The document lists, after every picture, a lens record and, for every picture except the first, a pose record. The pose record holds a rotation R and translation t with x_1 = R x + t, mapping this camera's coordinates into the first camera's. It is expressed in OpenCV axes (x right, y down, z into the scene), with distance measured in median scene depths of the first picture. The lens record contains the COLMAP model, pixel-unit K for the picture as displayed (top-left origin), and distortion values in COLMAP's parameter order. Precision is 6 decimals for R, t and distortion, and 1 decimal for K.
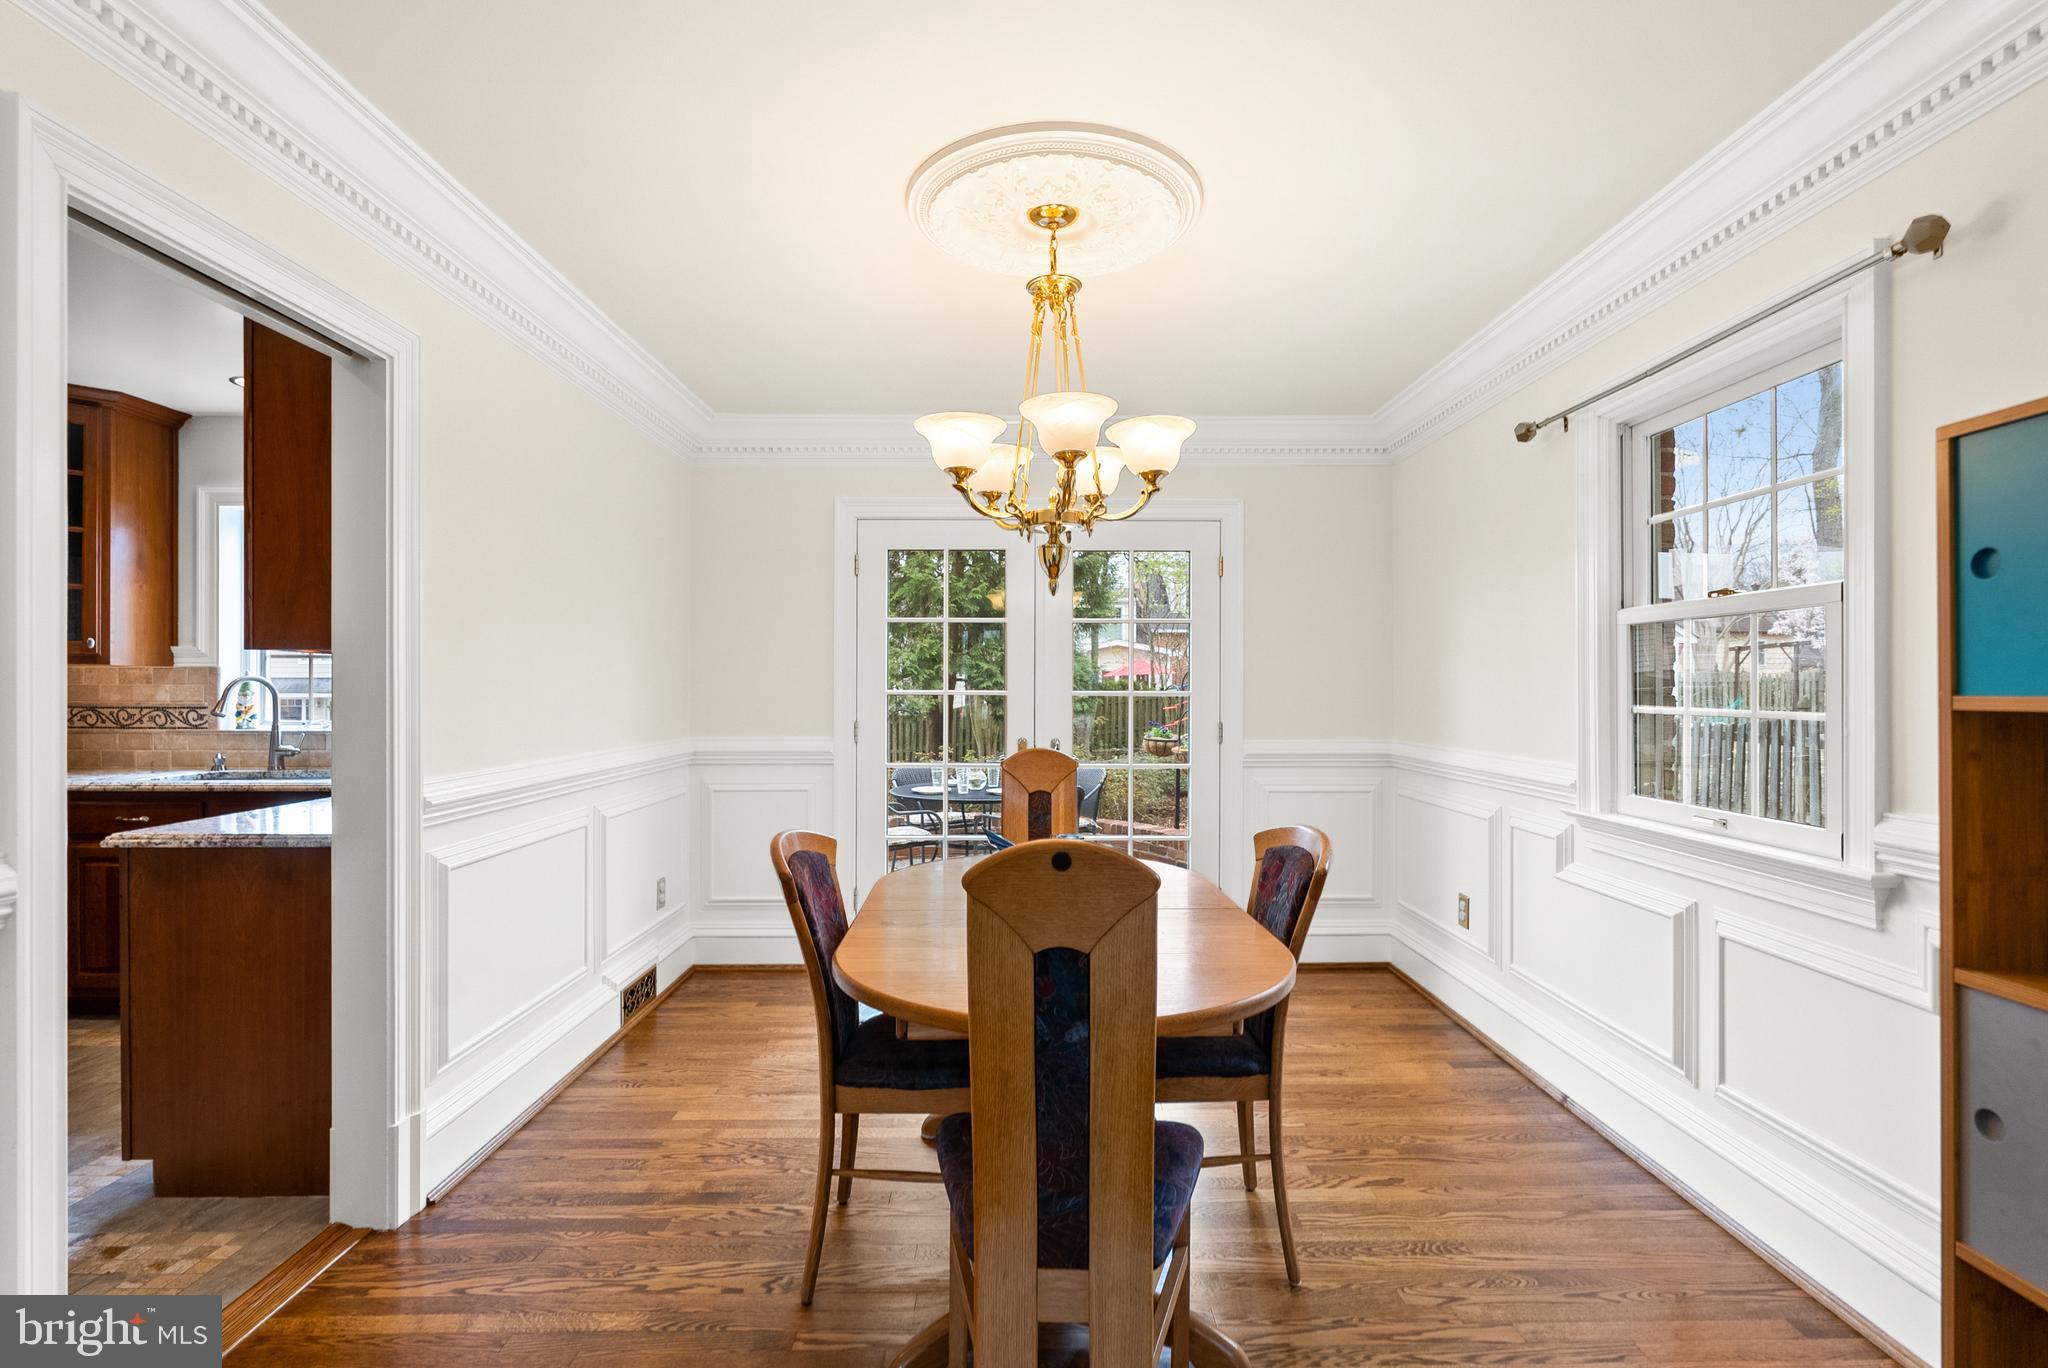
lens RADIAL K [[957.6, 0, 1026.7], [0, 957.6, 674.1], [0, 0, 1]] dist [-0.000003, -0.000806]
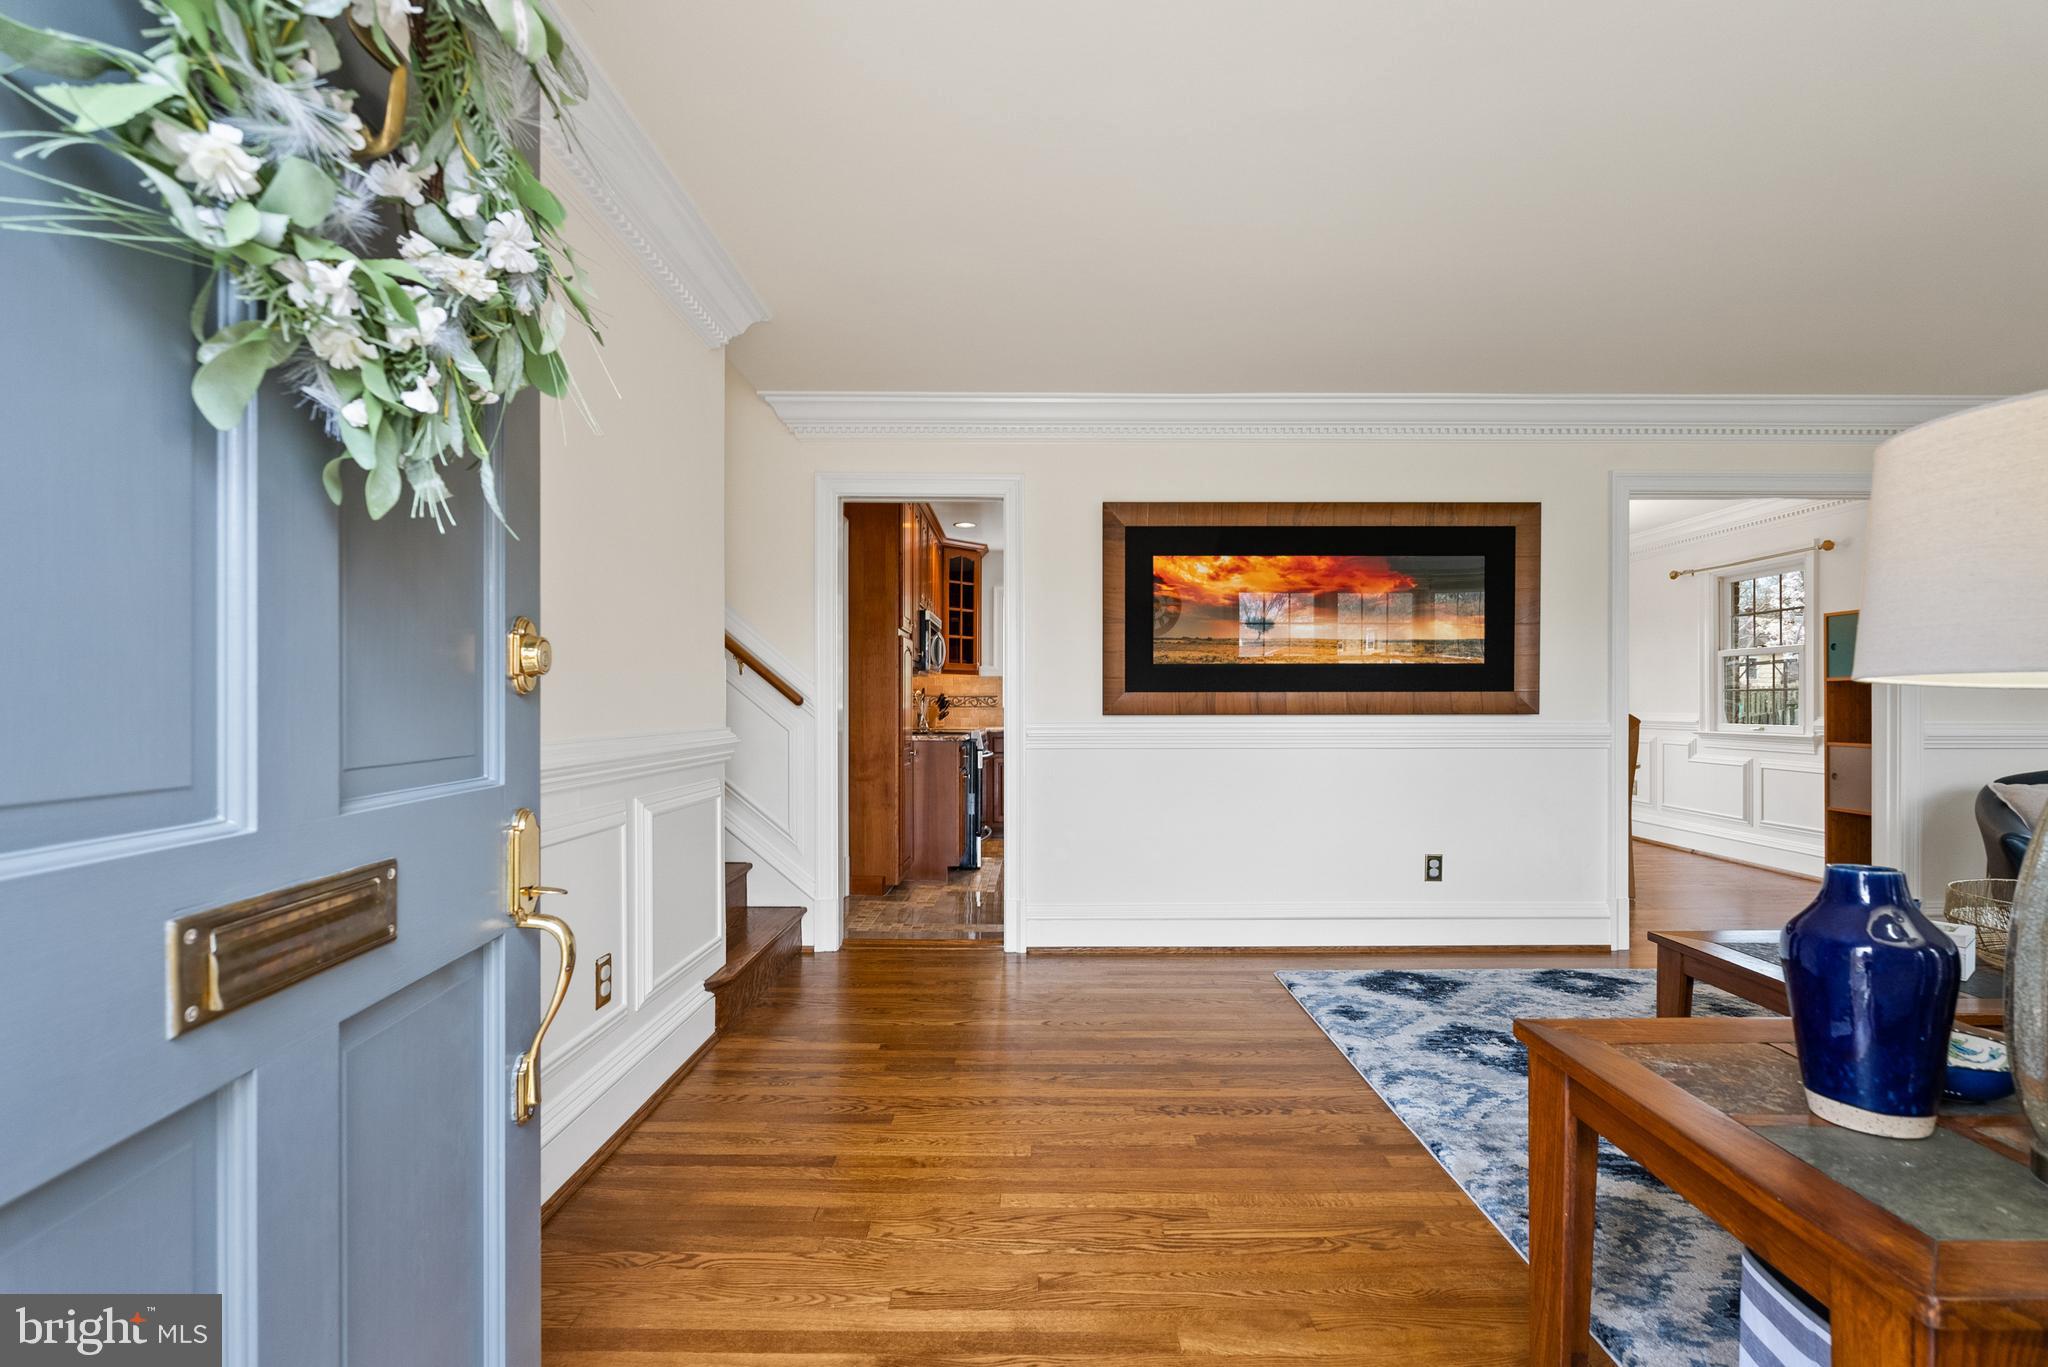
lens RADIAL K [[930.5, 0, 1029.6], [0, 930.5, 691.7], [0, 0, 1]] dist [-0.003678, -0.000078]
pose [[0.999991, -0.002118, -0.003636, -0.781338], [0.002125, 0.999996, 0.002011, 0.021252], [0.003632, -0.002019, 0.999991, -0.957321]]
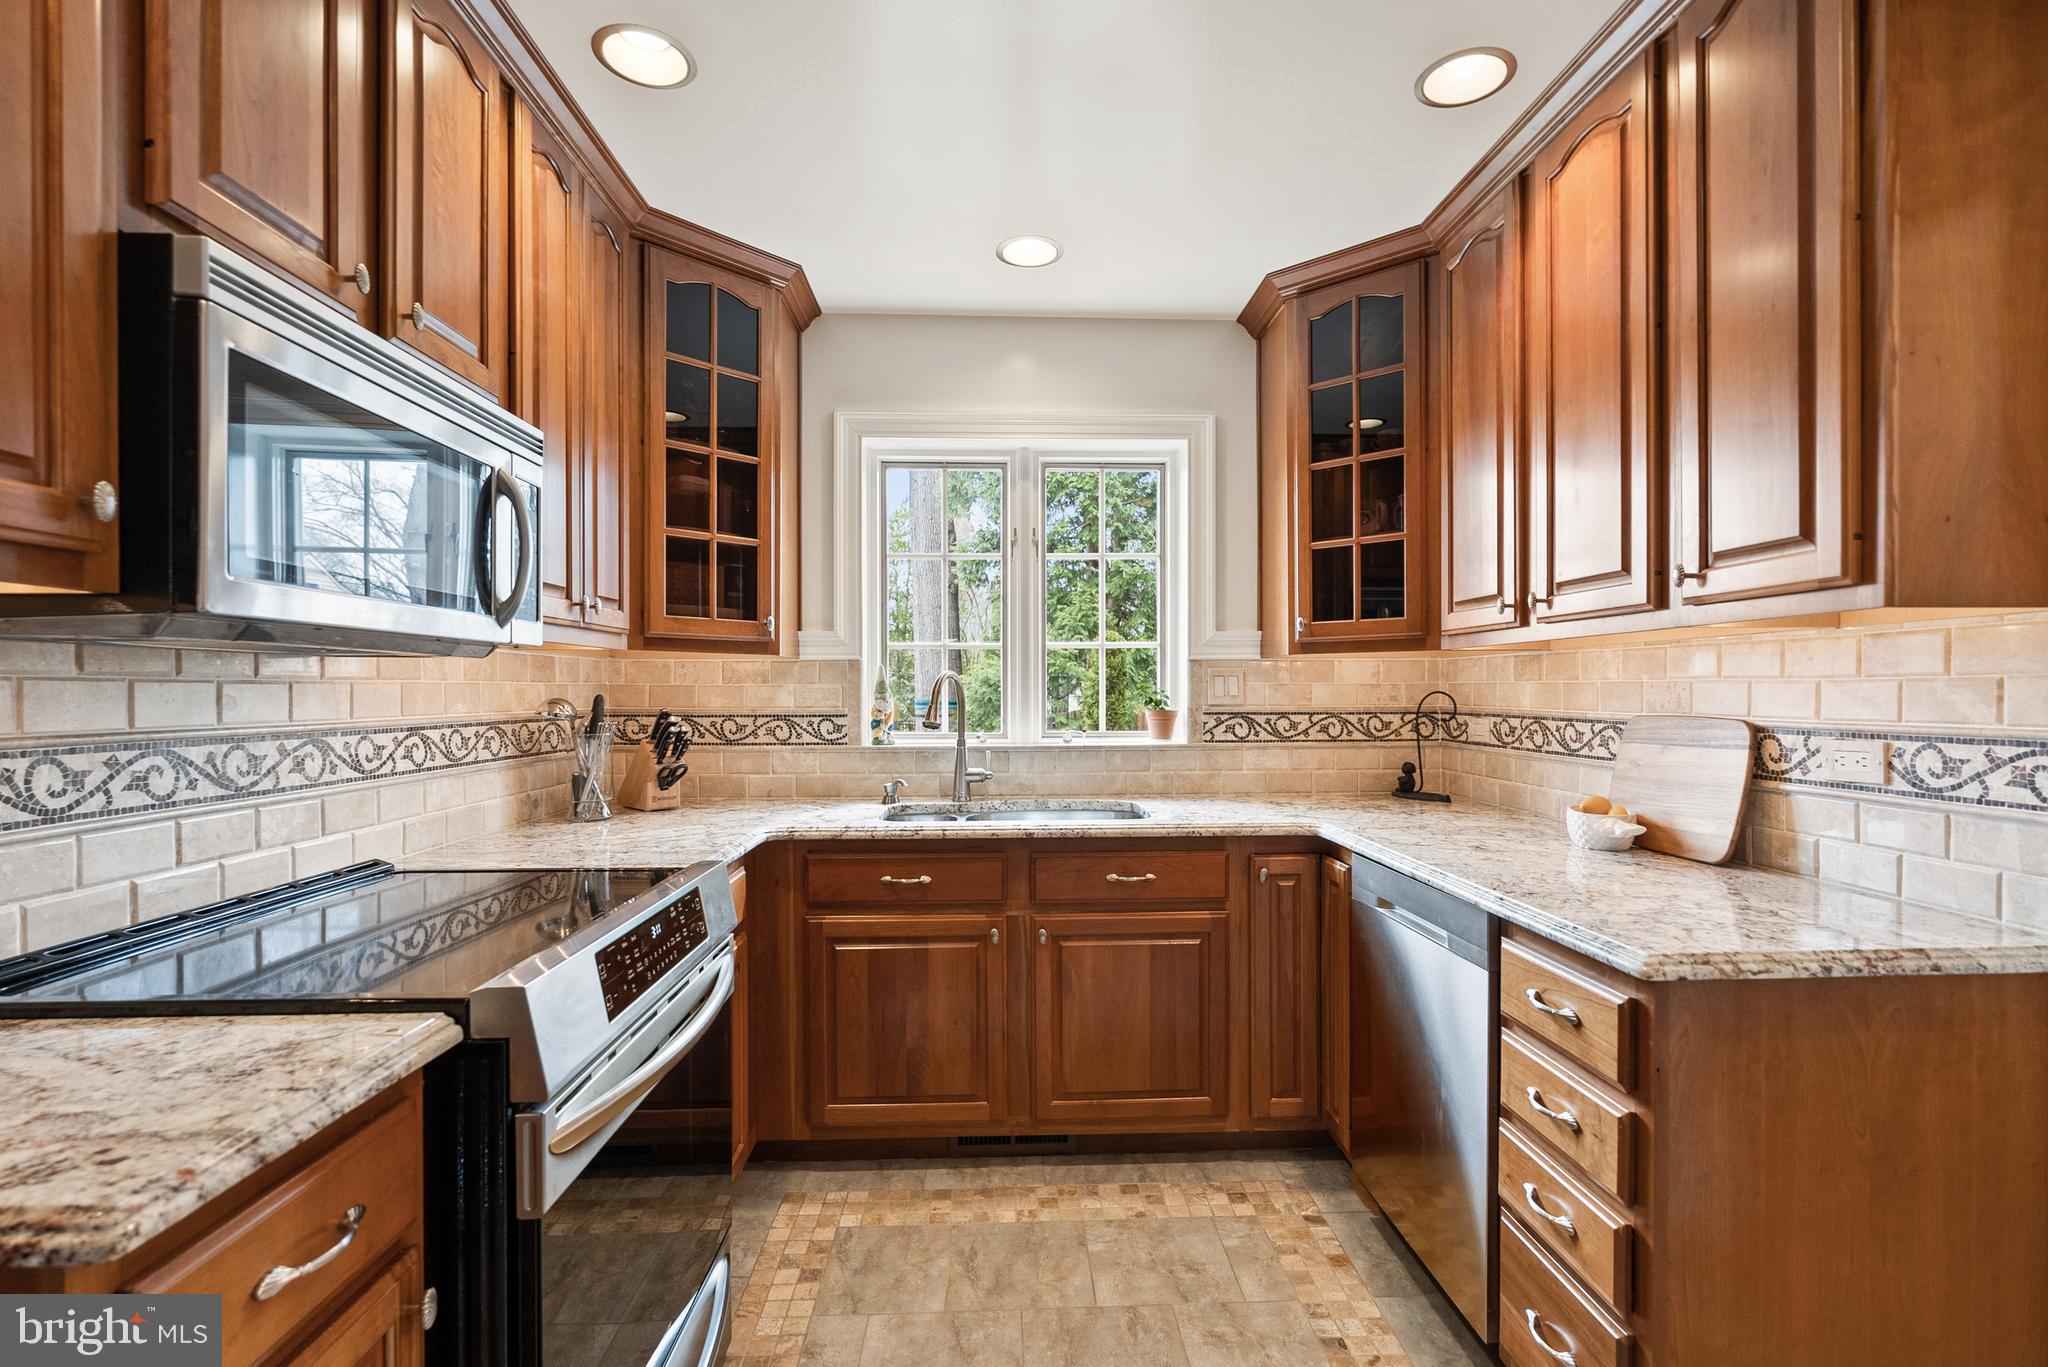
lens RADIAL K [[930.5, 0, 1029.6], [0, 930.5, 691.7], [0, 0, 1]] dist [-0.003678, -0.000078]
pose [[0.999098, -0.003067, 0.042364, -0.747976], [0.002655, 0.999949, 0.009779, 0.010345], [-0.042392, -0.009658, 0.999054, 0.289075]]
